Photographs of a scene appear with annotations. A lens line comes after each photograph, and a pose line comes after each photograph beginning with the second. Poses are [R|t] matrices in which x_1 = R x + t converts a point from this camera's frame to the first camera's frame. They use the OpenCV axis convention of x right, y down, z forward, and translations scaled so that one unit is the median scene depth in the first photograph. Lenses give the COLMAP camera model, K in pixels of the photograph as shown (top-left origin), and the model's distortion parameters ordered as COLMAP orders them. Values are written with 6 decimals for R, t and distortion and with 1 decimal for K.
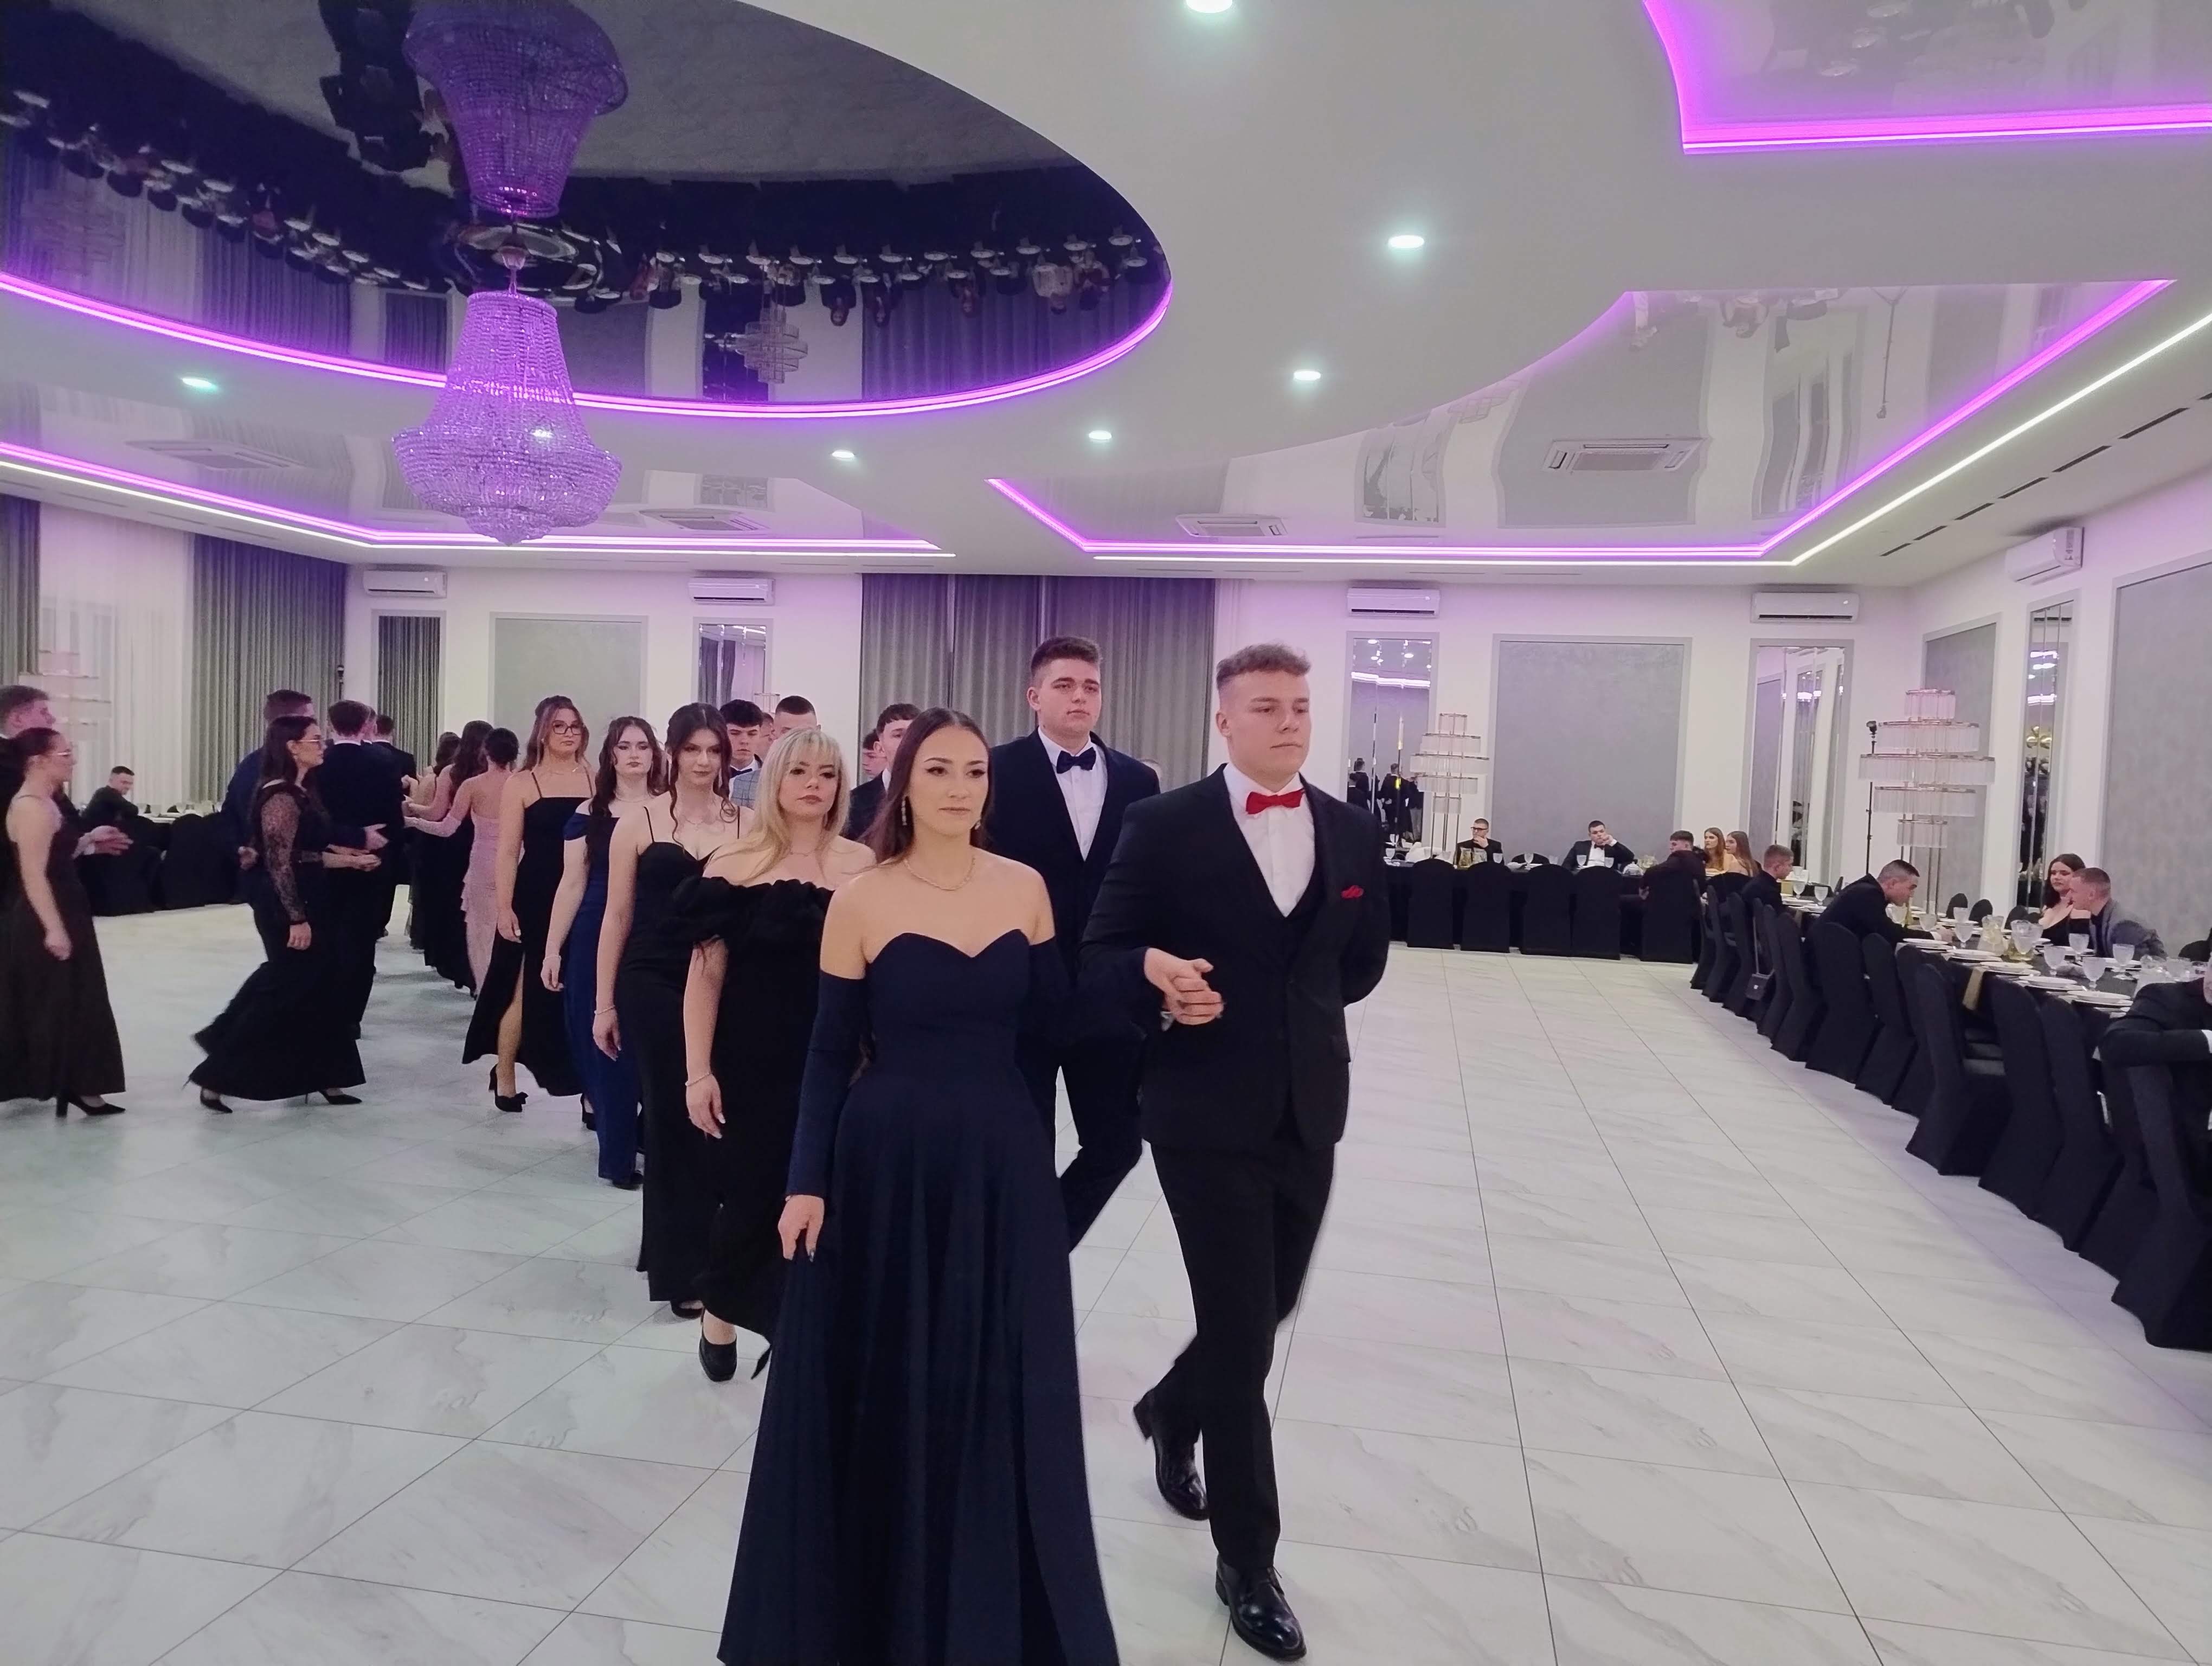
lens RADIAL K [[1526.1, 0, 1116.8], [0, 1526.1, 839.2], [0, 0, 1]] dist [0.047588, -0.046973]
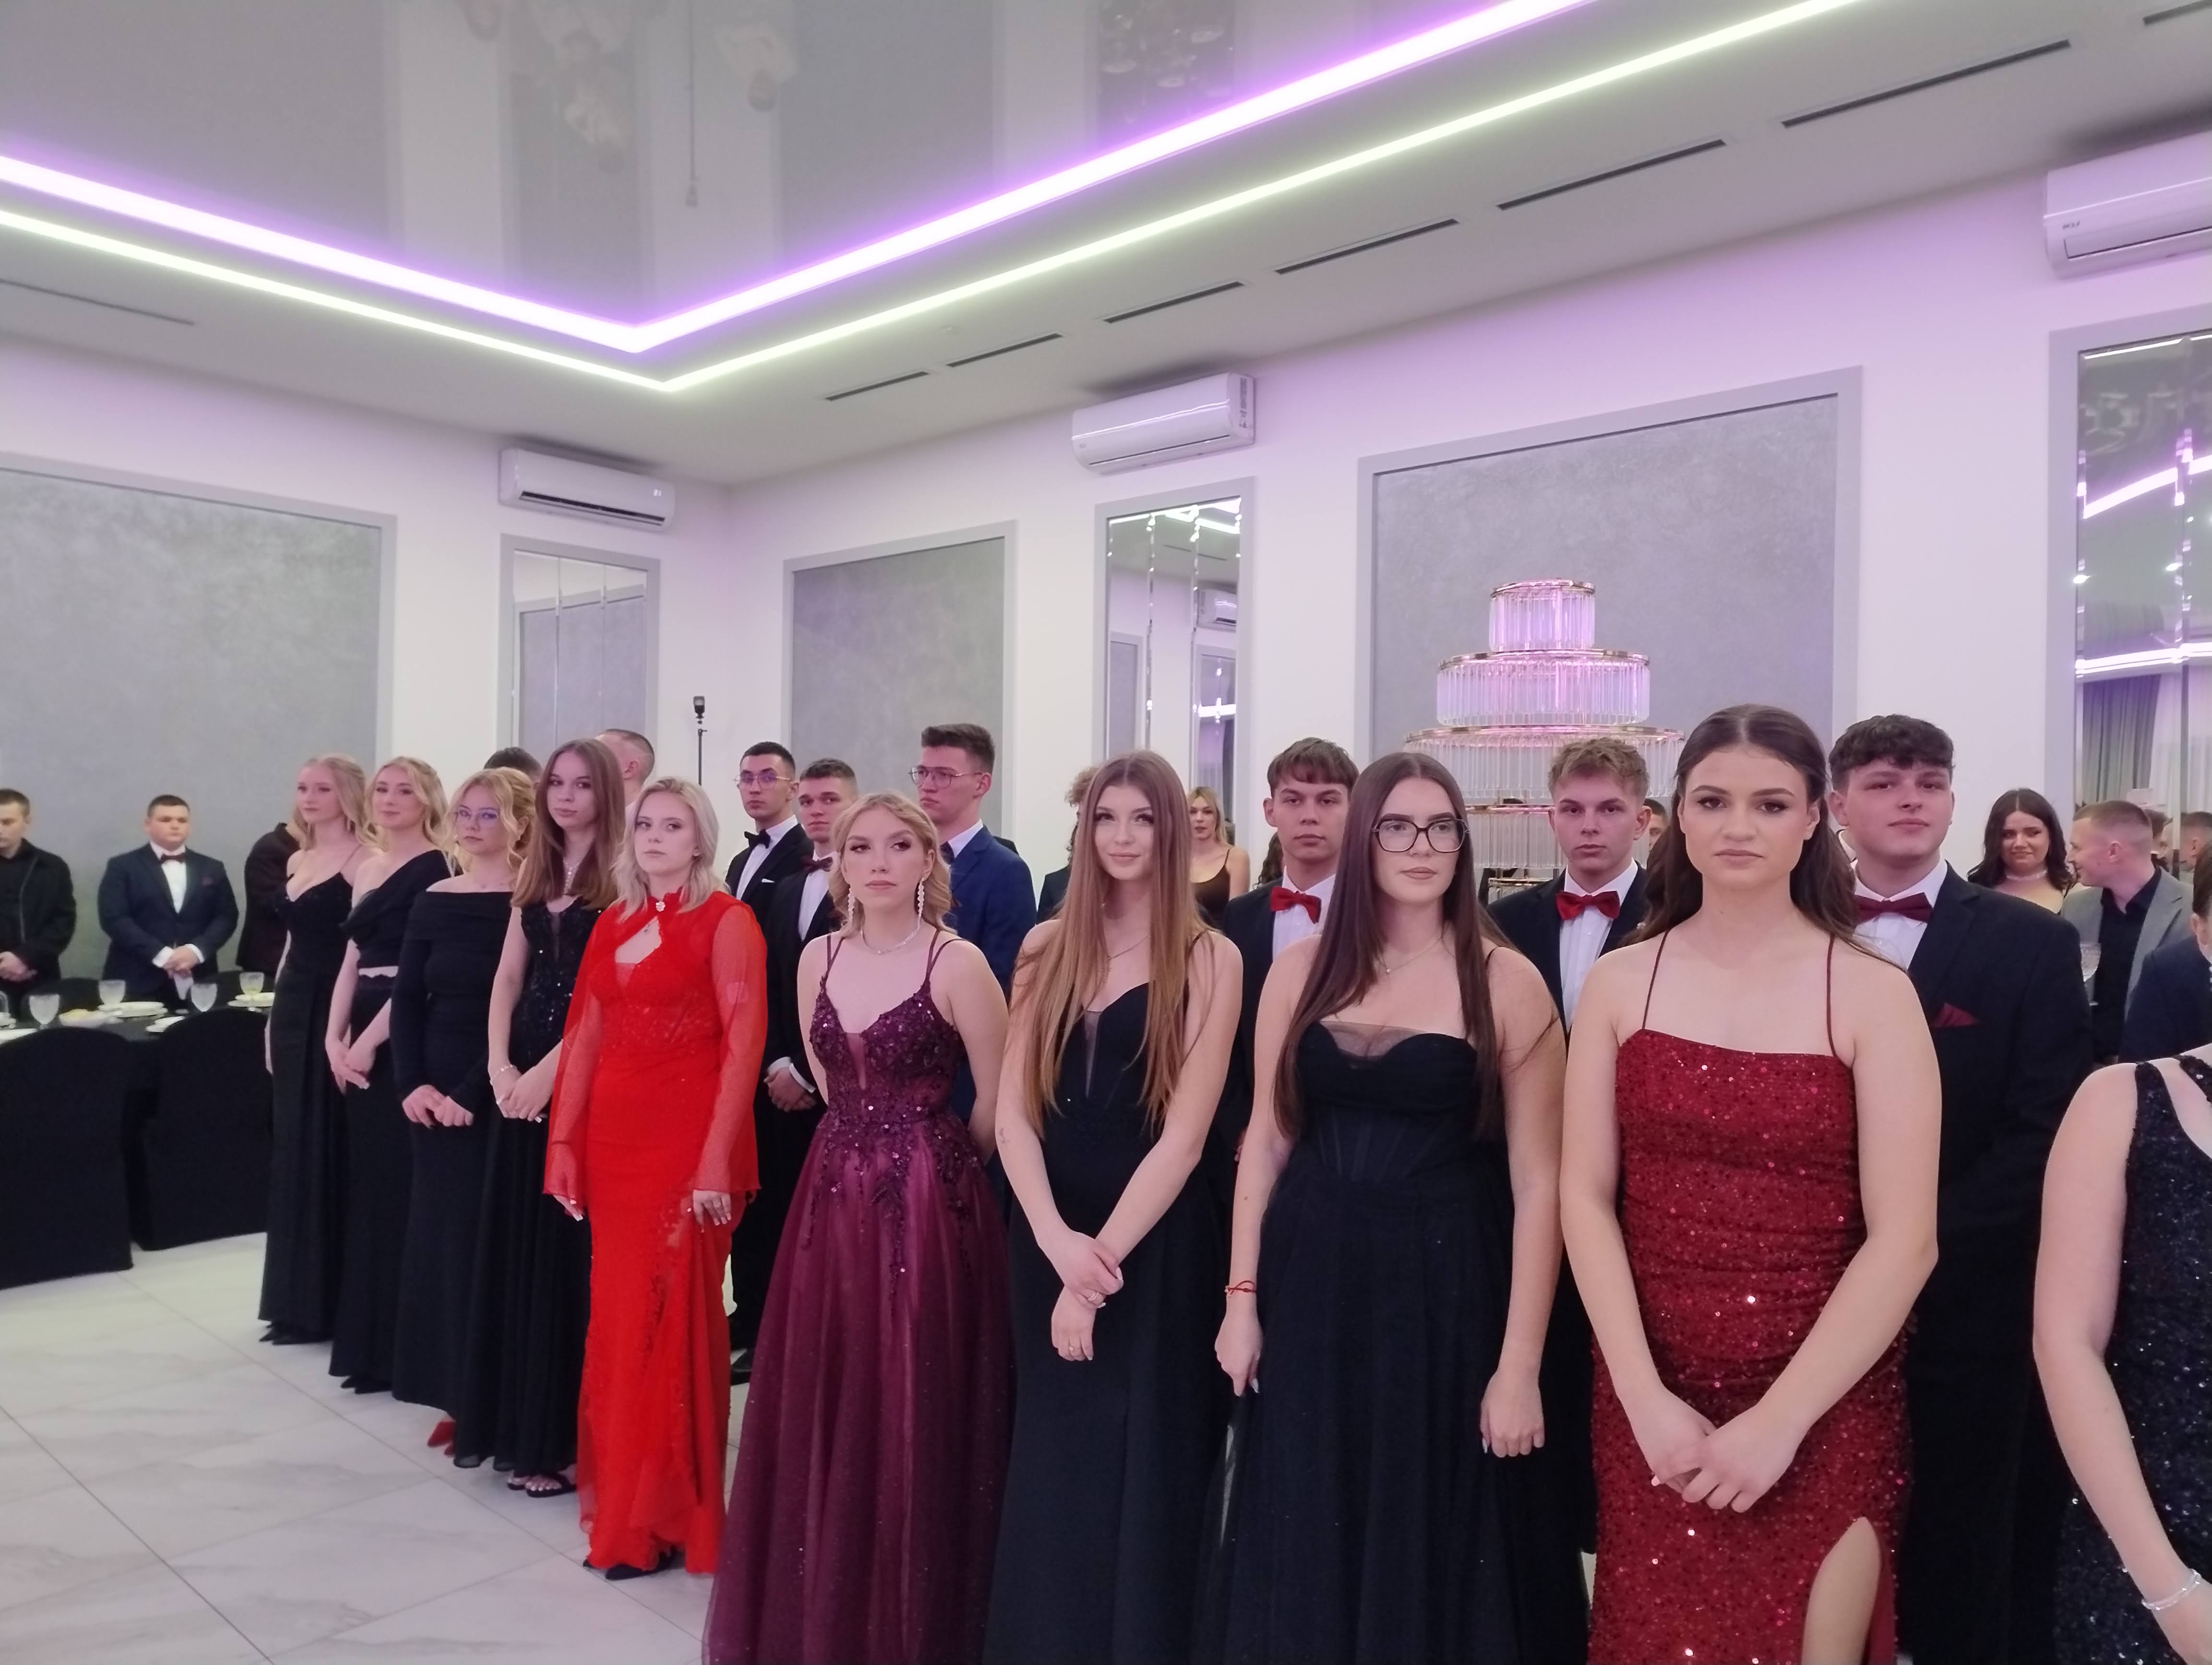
lens RADIAL K [[1525.7, 0, 1122.2], [0, 1525.7, 825.1], [0, 0, 1]] dist [0.047588, -0.046973]
pose [[0.498457, -0.025547, 0.866538, 0.049746], [0.043166, 0.999057, 0.004624, -0.020957], [-0.865839, 0.035100, 0.499090, 0.538843]]
